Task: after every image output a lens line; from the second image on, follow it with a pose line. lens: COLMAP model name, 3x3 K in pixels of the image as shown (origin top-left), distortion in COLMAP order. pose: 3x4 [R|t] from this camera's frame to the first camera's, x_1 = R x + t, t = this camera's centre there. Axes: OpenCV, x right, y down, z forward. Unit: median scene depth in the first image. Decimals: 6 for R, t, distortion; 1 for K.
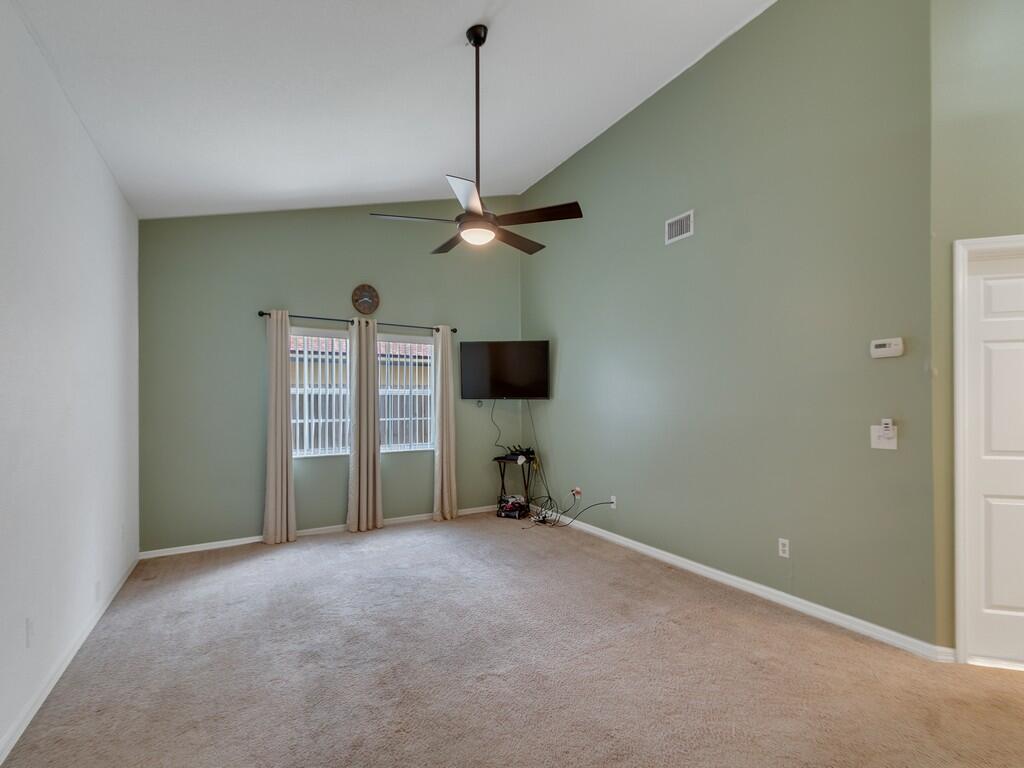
lens RADIAL K [[451.0, 0, 506.3], [0, 451.0, 403.2], [0, 0, 1]] dist [0.005060, -0.001925]
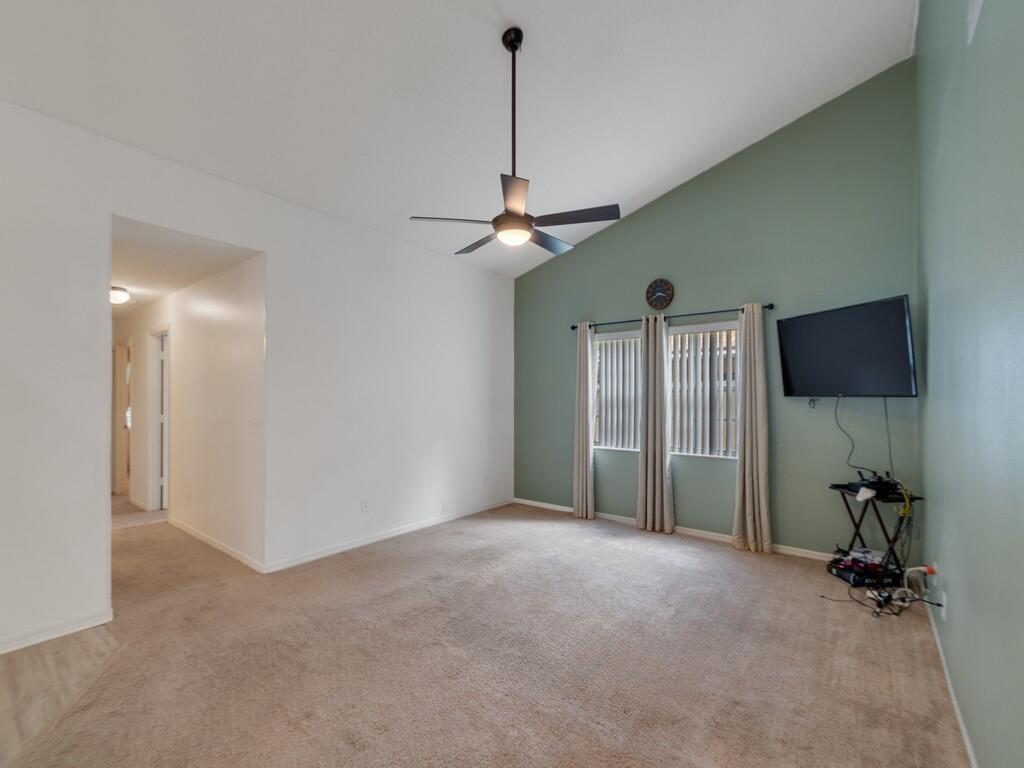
lens RADIAL K [[451.0, 0, 498.1], [0, 451.0, 398.2], [0, 0, 1]] dist [0.005060, -0.001925]
pose [[0.356688, 0.003079, -0.934218, 0.488365], [-0.006032, 0.999981, 0.000993, -0.005200], [0.934204, 0.005281, 0.356700, 0.338984]]
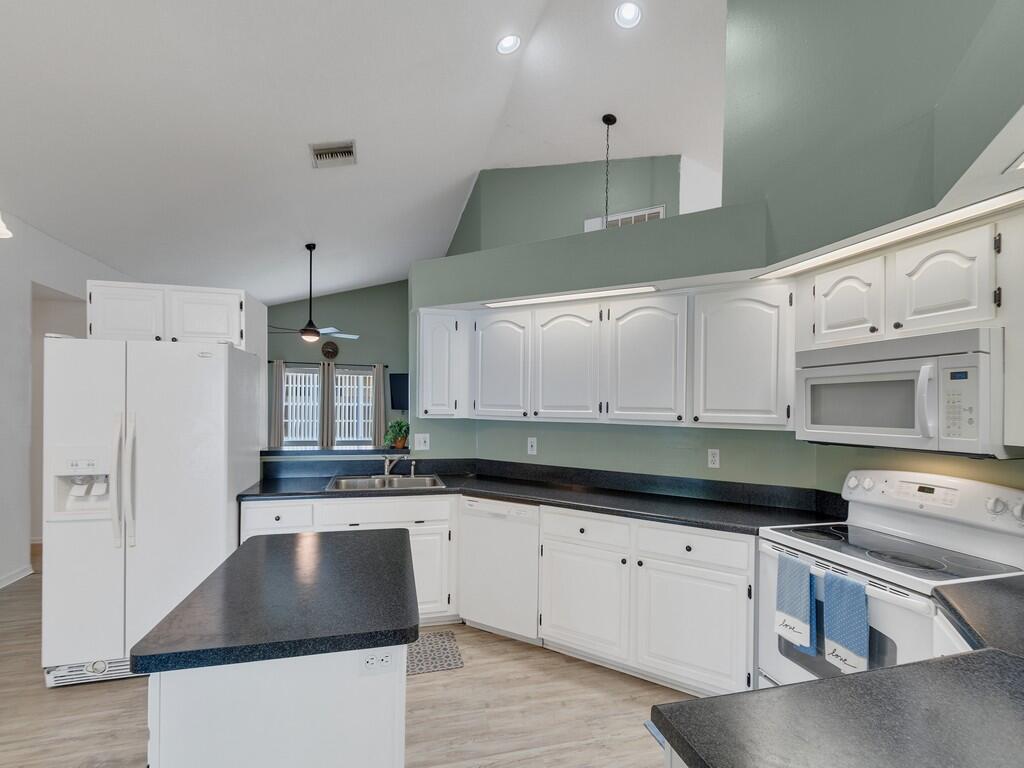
lens RADIAL K [[453.7, 0, 497.6], [0, 453.7, 405.5], [0, 0, 1]] dist [0.010374, -0.002276]
pose [[0.960599, 0.017003, -0.277417, 0.798245], [-0.018511, 0.999825, -0.002817, -0.029022], [0.277320, 0.007841, 0.960746, -0.483625]]
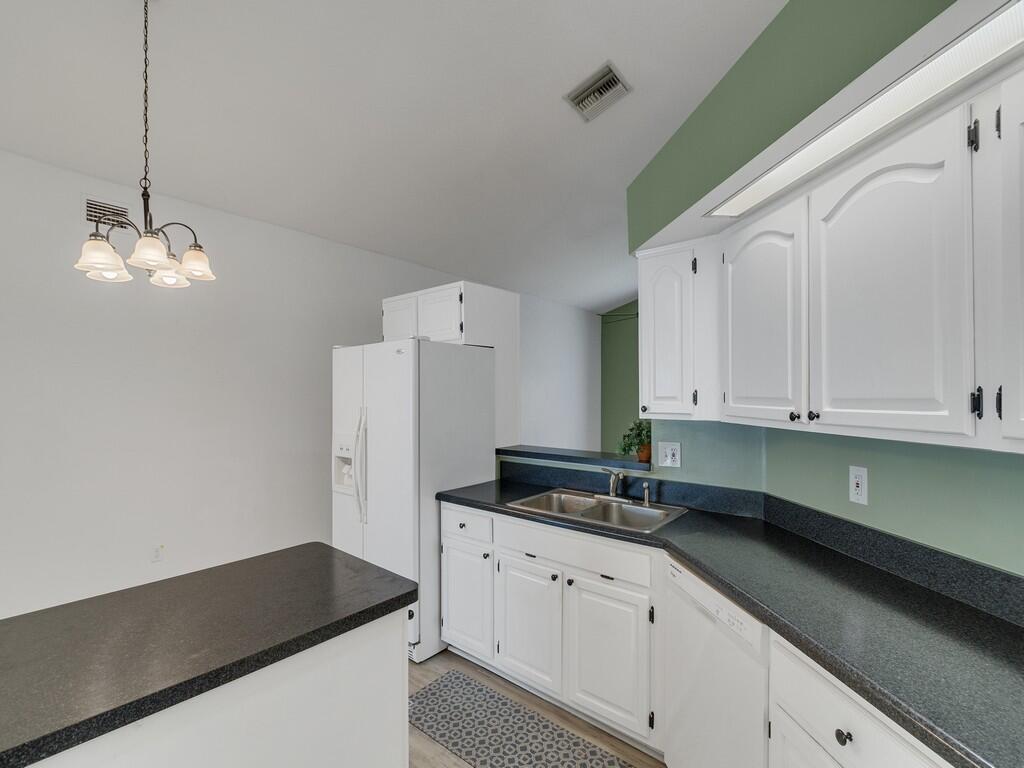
lens RADIAL K [[473.1, 0, 499.9], [0, 473.1, 395.4], [0, 0, 1]] dist [0.006261, 0.000322]
pose [[0.327453, 0.004868, -0.944855, 0.897332], [-0.005933, 0.999978, 0.003096, -0.033386], [0.944849, 0.004592, 0.327475, -0.138949]]
